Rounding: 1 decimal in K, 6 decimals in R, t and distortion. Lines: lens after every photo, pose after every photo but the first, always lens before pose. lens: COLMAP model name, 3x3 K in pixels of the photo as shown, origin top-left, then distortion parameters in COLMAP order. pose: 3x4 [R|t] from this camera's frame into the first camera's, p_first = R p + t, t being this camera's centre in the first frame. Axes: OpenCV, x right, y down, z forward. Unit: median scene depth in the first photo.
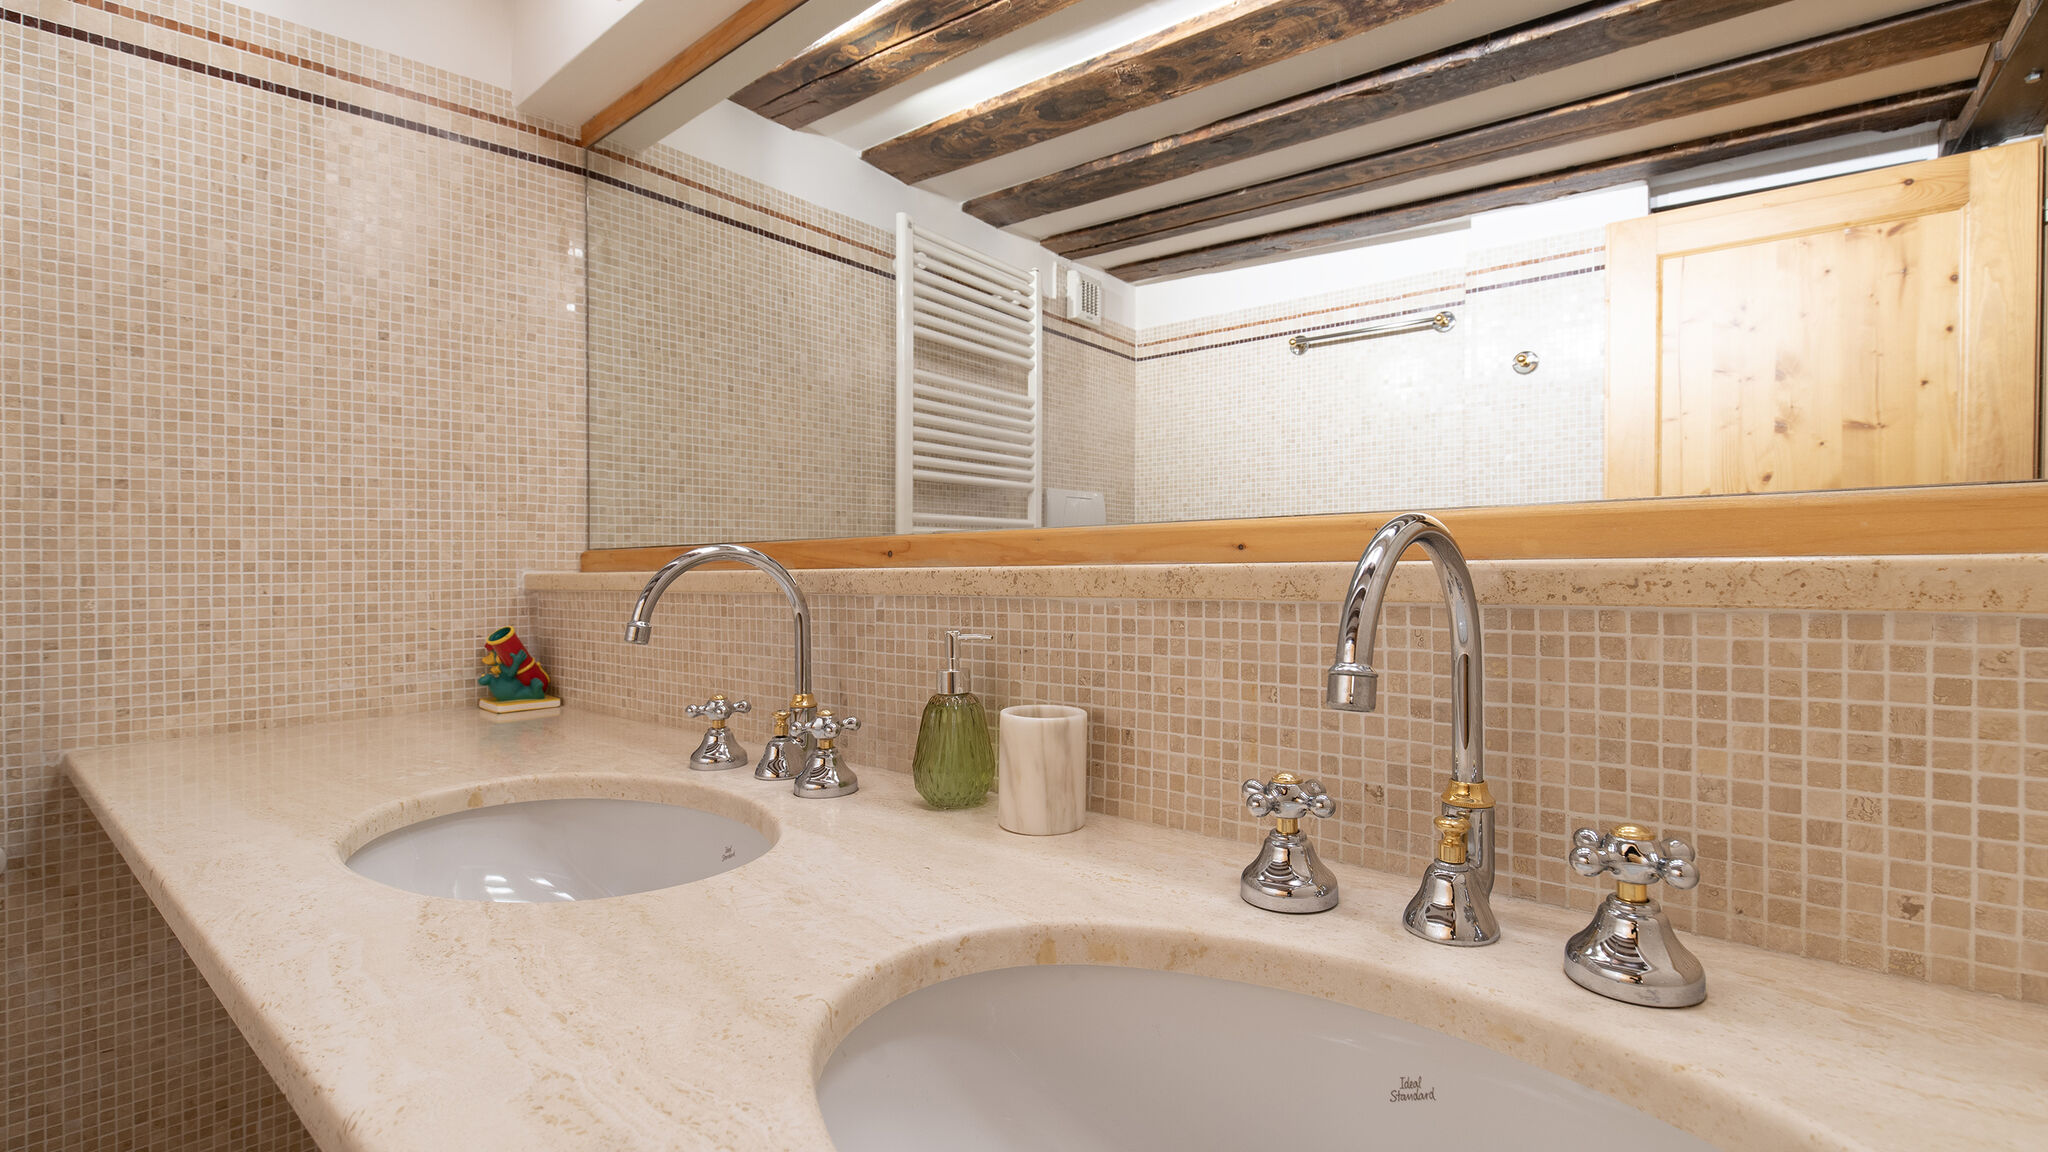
lens RADIAL K [[952.8, 0, 1019.7], [0, 952.8, 576.0], [0, 0, 1]] dist [-0.016973, 0.000276]
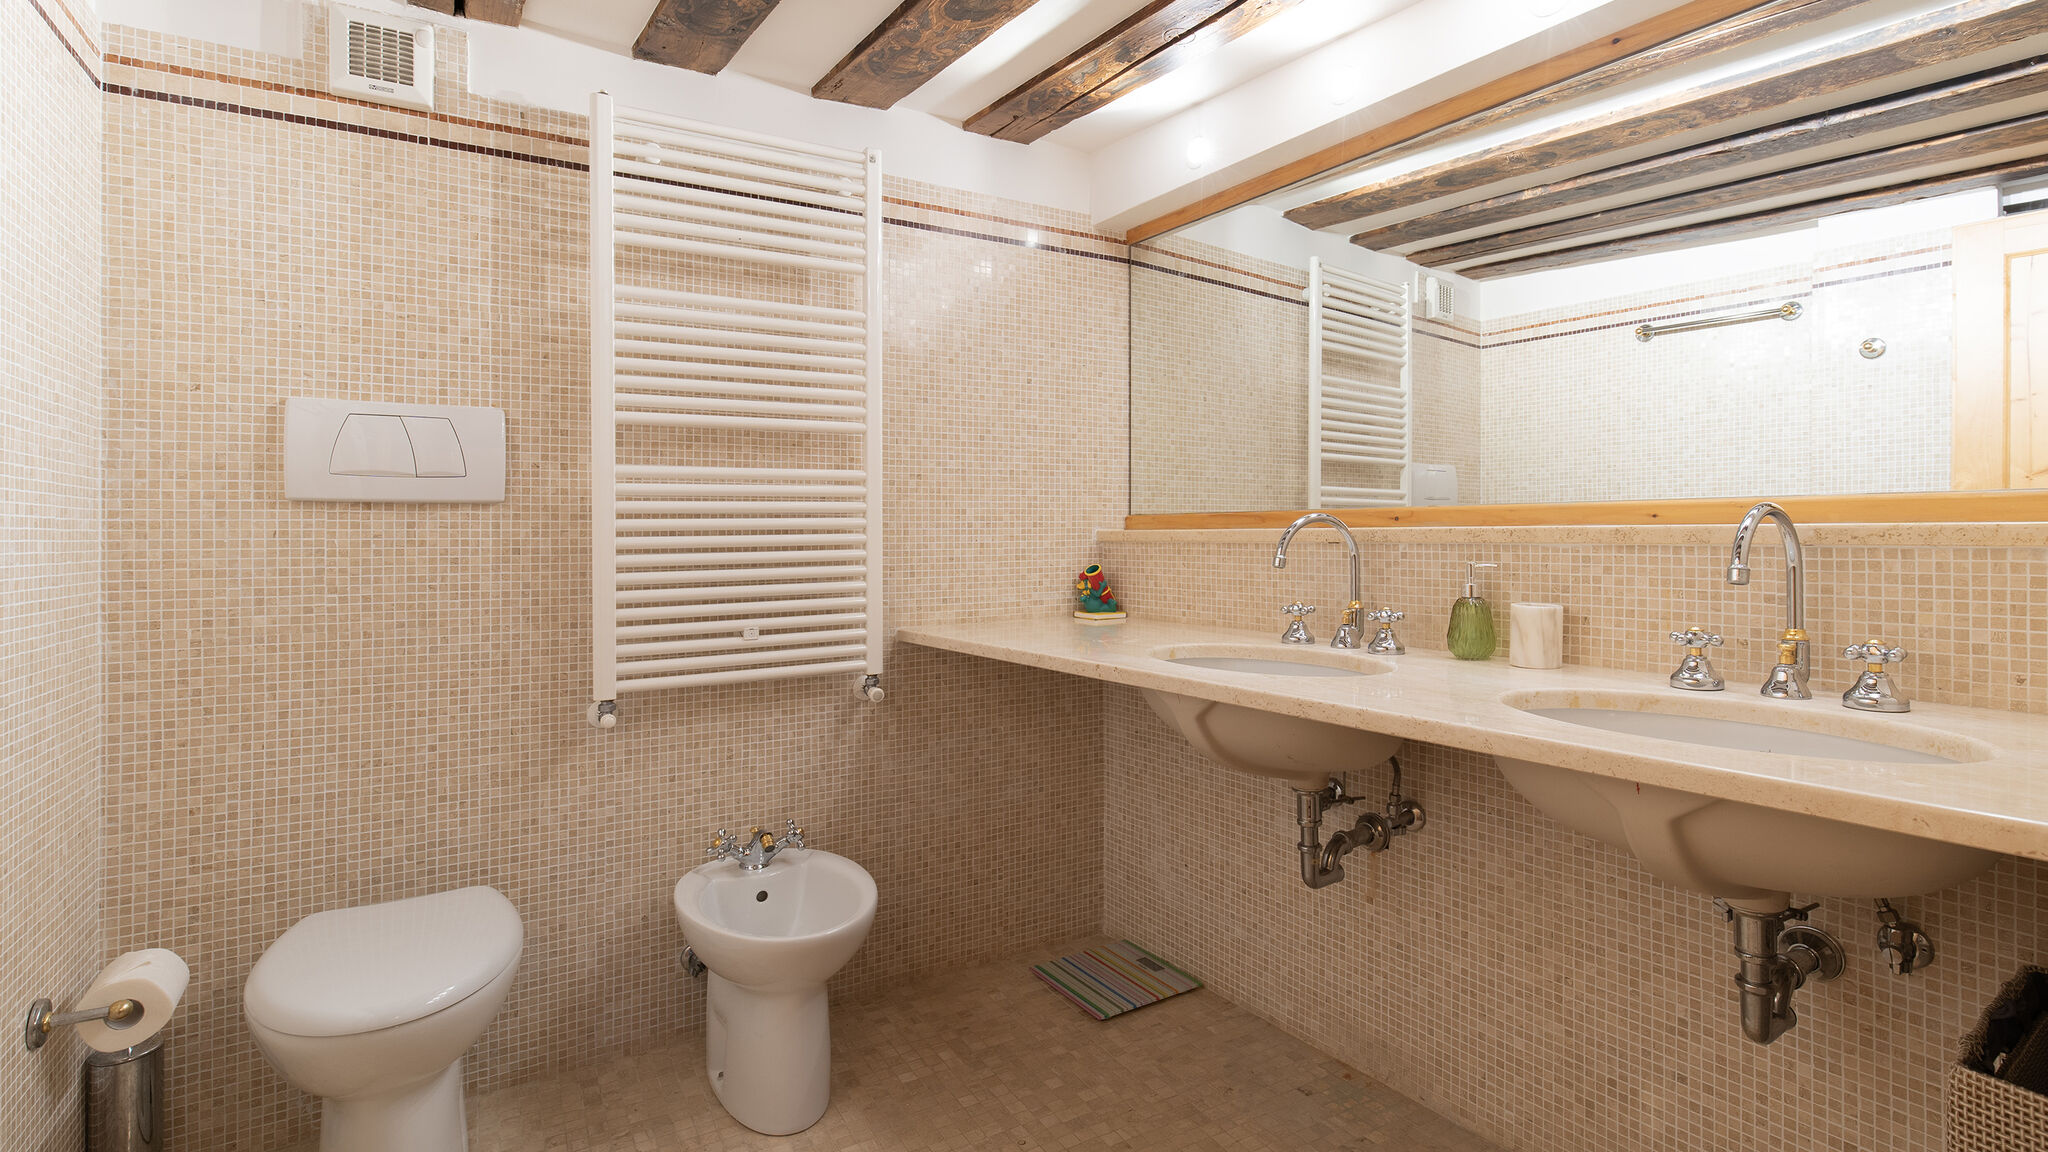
lens RADIAL K [[952.8, 0, 1060.5], [0, 952.8, 526.8], [0, 0, 1]] dist [-0.016973, 0.000276]
pose [[0.970820, 0.004629, -0.239765, -0.236854], [-0.007511, 0.999910, -0.011110, 0.010084], [0.239692, 0.012587, 0.970767, -0.553466]]
